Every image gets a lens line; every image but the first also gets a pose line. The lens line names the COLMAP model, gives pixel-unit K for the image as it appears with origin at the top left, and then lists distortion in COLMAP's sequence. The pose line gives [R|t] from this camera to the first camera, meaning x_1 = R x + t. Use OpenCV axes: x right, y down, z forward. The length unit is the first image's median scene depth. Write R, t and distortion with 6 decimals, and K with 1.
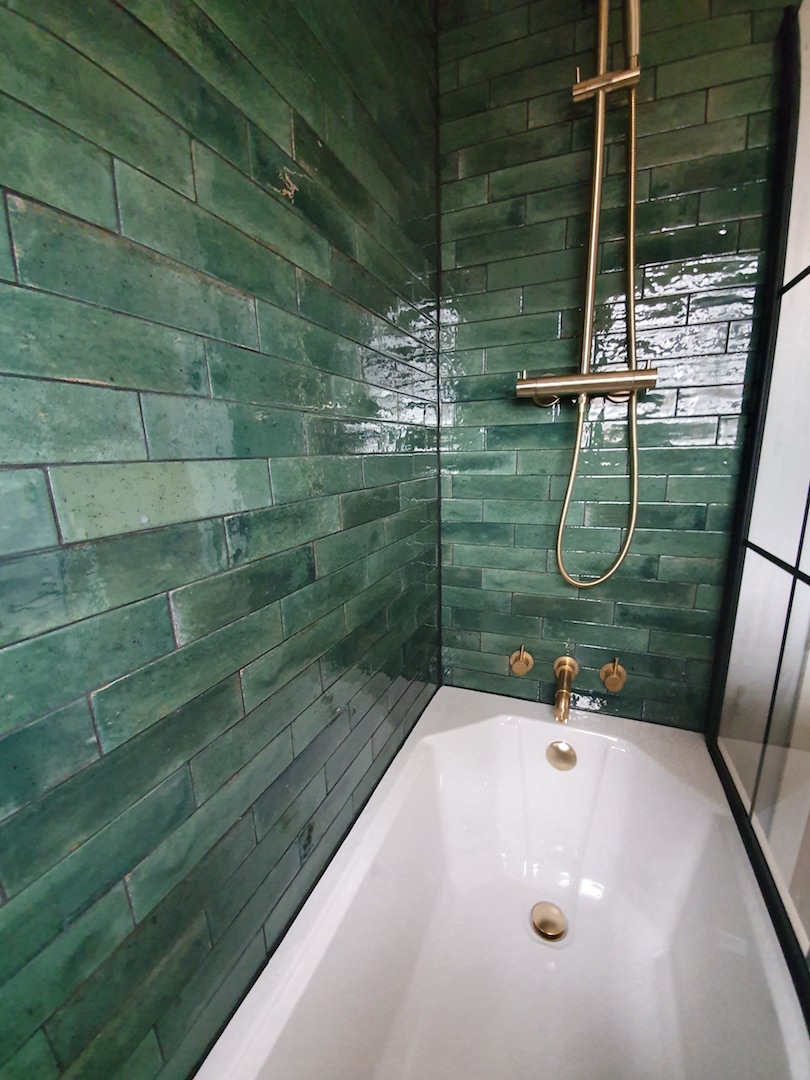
lens RADIAL K [[429.9, 0, 410.3], [0, 429.9, 548.2], [0, 0, 1]] dist [-0.014605, -0.002115]
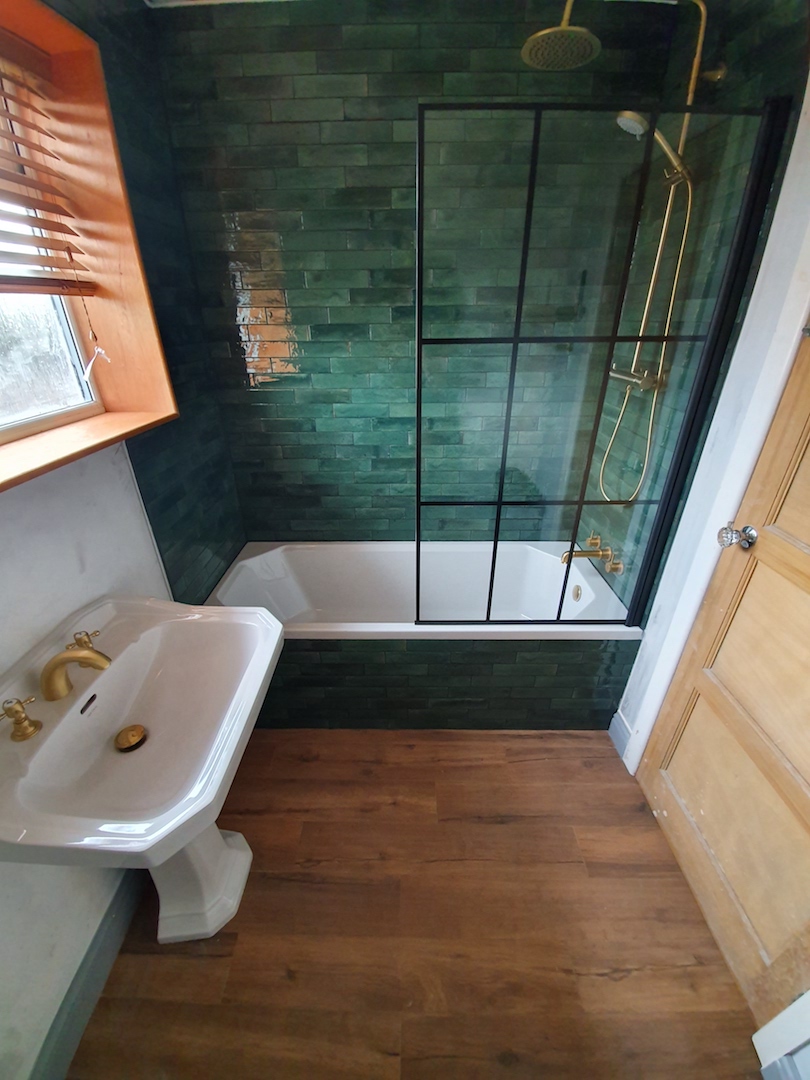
lens RADIAL K [[429.9, 0, 402.5], [0, 429.9, 539.4], [0, 0, 1]] dist [-0.014605, -0.002115]
pose [[0.364321, 0.446283, -0.817375, 4.239498], [-0.200304, 0.894705, 0.399225, -0.792343], [0.909477, 0.018277, 0.415353, -1.095418]]
